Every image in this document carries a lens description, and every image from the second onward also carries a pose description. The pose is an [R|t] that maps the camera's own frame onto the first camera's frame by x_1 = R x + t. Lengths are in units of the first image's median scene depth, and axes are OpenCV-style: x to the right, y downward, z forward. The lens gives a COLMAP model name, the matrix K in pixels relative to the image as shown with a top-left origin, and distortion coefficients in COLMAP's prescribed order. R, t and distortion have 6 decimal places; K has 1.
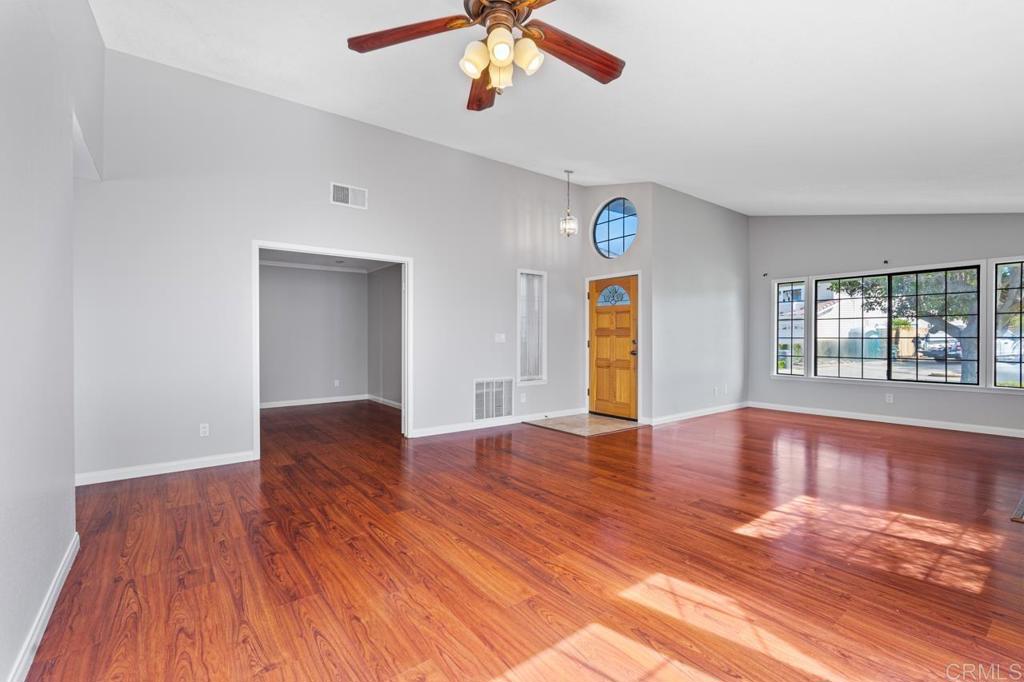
lens RADIAL K [[452.1, 0, 510.1], [0, 452.1, 342.2], [0, 0, 1]] dist [-0.006696, 0.000764]
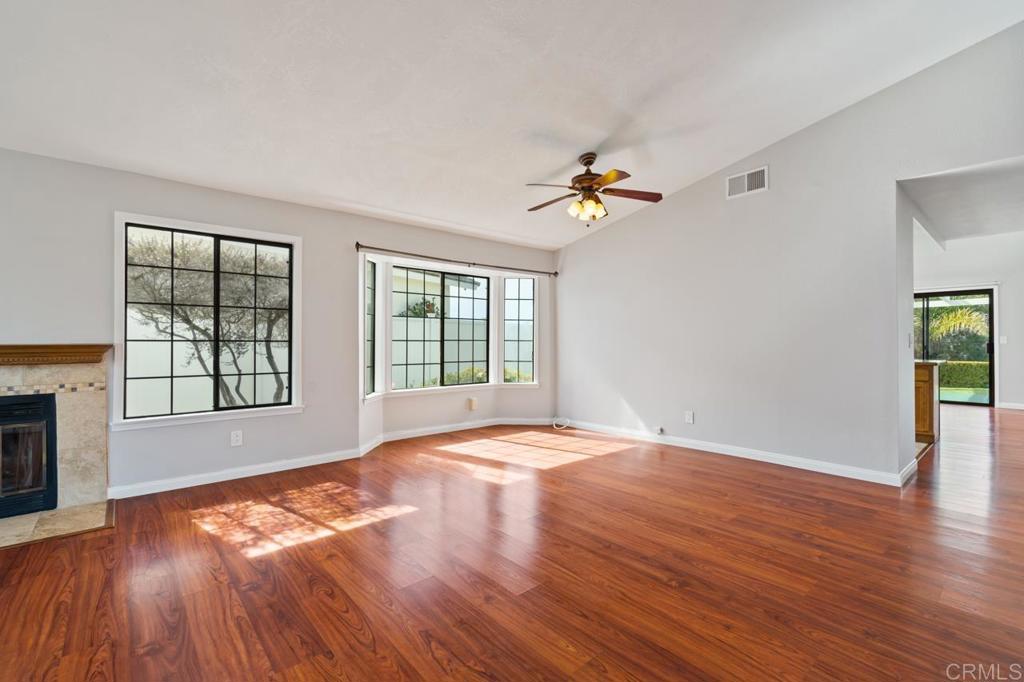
lens RADIAL K [[452.1, 0, 510.5], [0, 452.1, 339.5], [0, 0, 1]] dist [-0.006696, 0.000764]
pose [[-0.997959, 0.002390, -0.063820, 0.291562], [0.001698, 0.999939, 0.010898, -0.022028], [0.063842, 0.010767, -0.997902, 1.876590]]
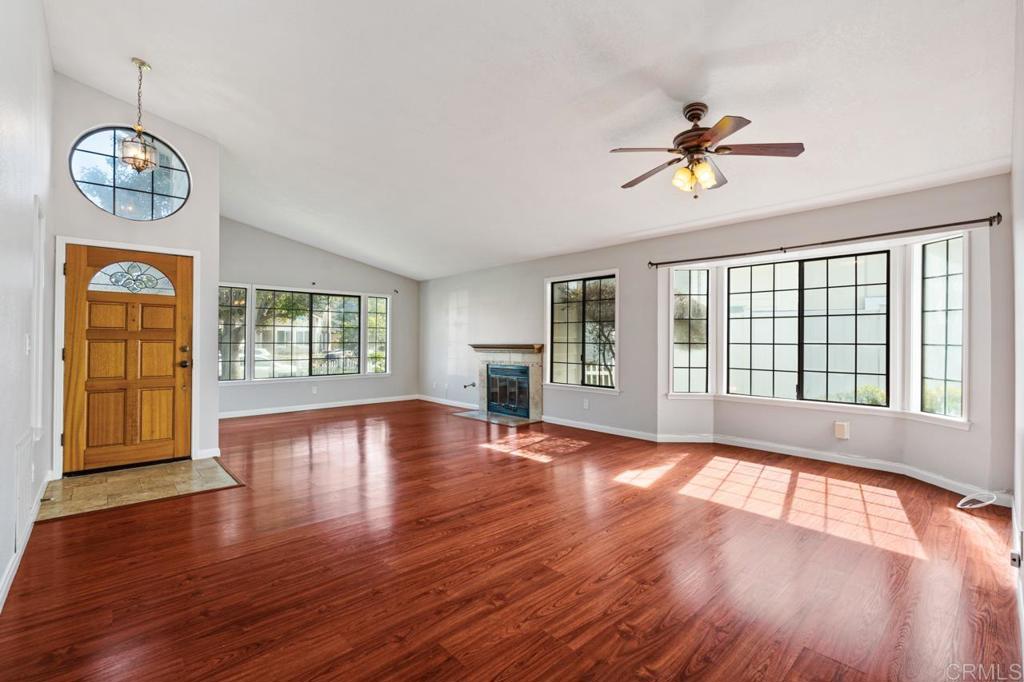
lens RADIAL K [[452.1, 0, 513.9], [0, 452.1, 339.6], [0, 0, 1]] dist [-0.006696, 0.000764]
pose [[-0.093921, 0.005836, 0.995563, -0.975247], [0.008911, 0.999948, -0.005021, -0.014333], [-0.995540, 0.008400, -0.093968, 1.097625]]
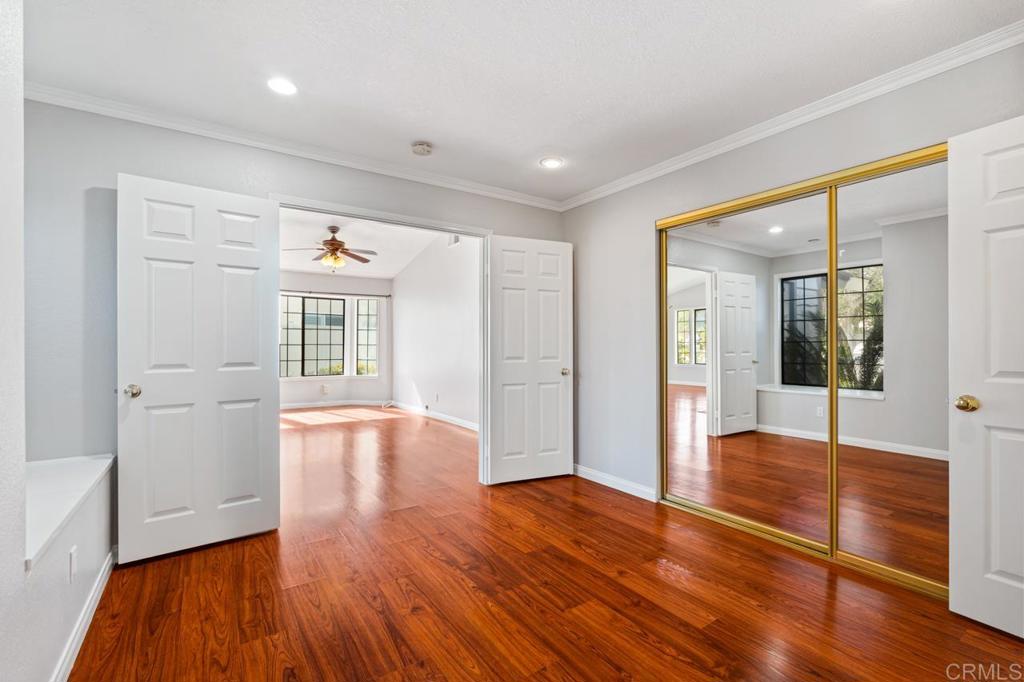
lens RADIAL K [[452.1, 0, 510.1], [0, 452.1, 344.3], [0, 0, 1]] dist [-0.006696, 0.000764]
pose [[-0.998374, 0.003451, 0.056899, -0.930746], [0.003900, 0.999962, 0.007794, -0.015765], [-0.056870, 0.008003, -0.998350, 2.603402]]
